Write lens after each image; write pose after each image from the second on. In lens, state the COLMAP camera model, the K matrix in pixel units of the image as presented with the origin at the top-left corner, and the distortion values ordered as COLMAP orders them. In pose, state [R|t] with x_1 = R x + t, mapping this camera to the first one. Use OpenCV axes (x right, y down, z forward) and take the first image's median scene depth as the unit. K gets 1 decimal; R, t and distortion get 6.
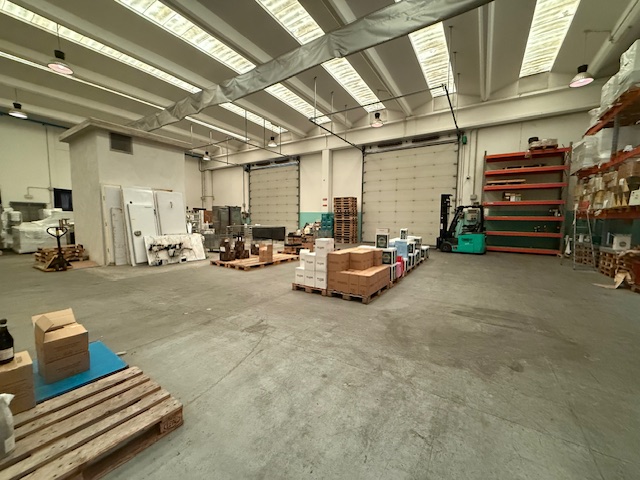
lens RADIAL K [[253.6, 0, 319.2], [0, 253.6, 238.4], [0, 0, 1]] dist [0.000562, -0.000596]
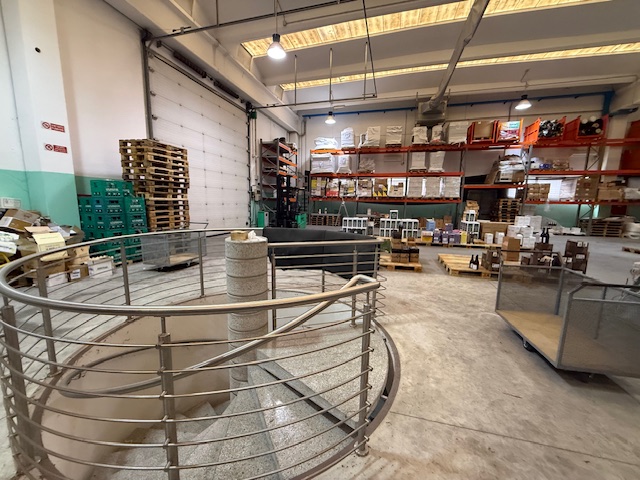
lens RADIAL K [[253.6, 0, 319.4], [0, 253.6, 238.8], [0, 0, 1]] dist [0.000562, -0.000596]
pose [[-0.291698, -0.151463, 0.944442, -0.429791], [0.052904, 0.983317, 0.174037, -0.080265], [-0.955046, 0.100731, -0.278819, 1.000536]]
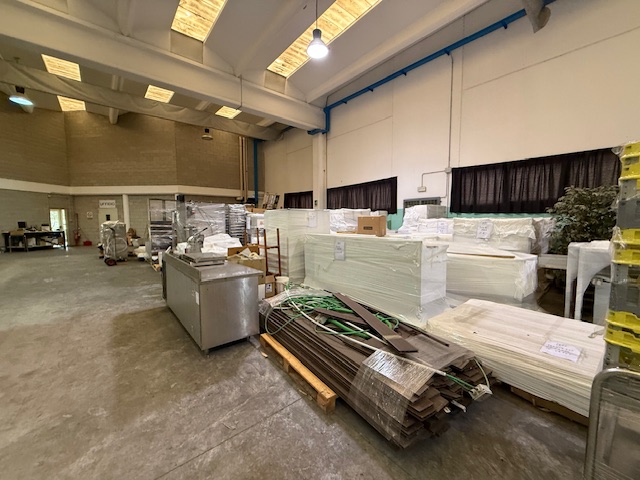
lens RADIAL K [[253.6, 0, 320.5], [0, 253.6, 240.8], [0, 0, 1]] dist [0.000562, -0.000596]
pose [[-0.288333, 0.064802, -0.955335, -0.501016], [-0.072526, 0.993363, 0.089271, -0.081339], [0.954780, 0.095026, -0.281719, 1.018511]]
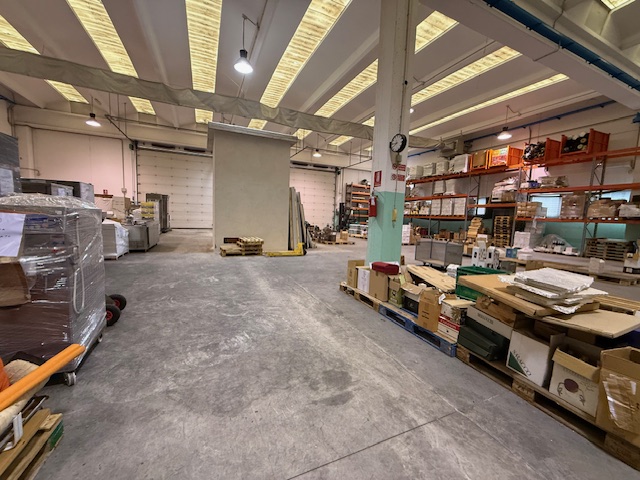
lens RADIAL K [[253.6, 0, 317.0], [0, 253.6, 242.7], [0, 0, 1]] dist [0.000562, -0.000596]
pose [[0.546277, -0.076482, 0.834105, -1.019108], [0.030833, 0.996984, 0.071223, -0.013486], [-0.837037, -0.013189, 0.546988, 0.107045]]
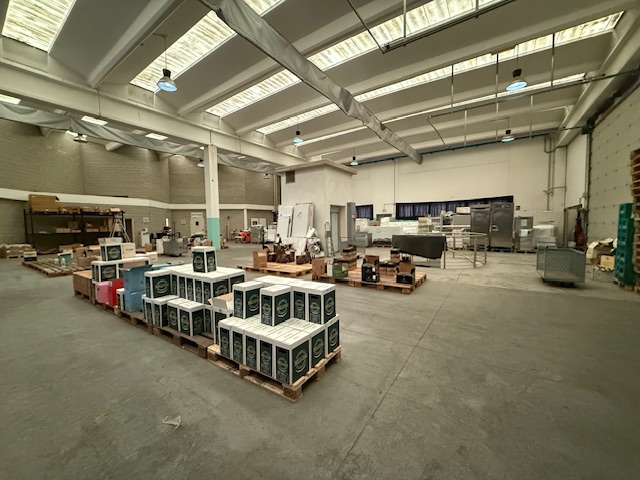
lens RADIAL K [[253.6, 0, 317.9], [0, 253.6, 241.5], [0, 0, 1]] dist [0.000562, -0.000596]
pose [[-0.034316, 0.057487, -0.997756, 0.449007], [-0.060255, 0.996409, 0.059482, -0.045985], [0.997593, 0.062161, -0.030729, 0.704116]]
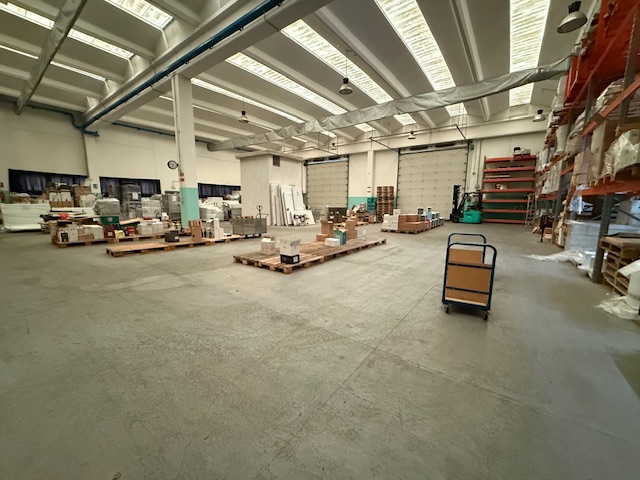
lens RADIAL K [[253.6, 0, 321.2], [0, 253.6, 238.1], [0, 0, 1]] dist [0.000562, -0.000596]
pose [[0.998354, 0.005411, -0.057095, -0.193694], [-0.001951, 0.998167, 0.060487, 0.045688], [0.057318, -0.060276, 0.996535, -0.498751]]
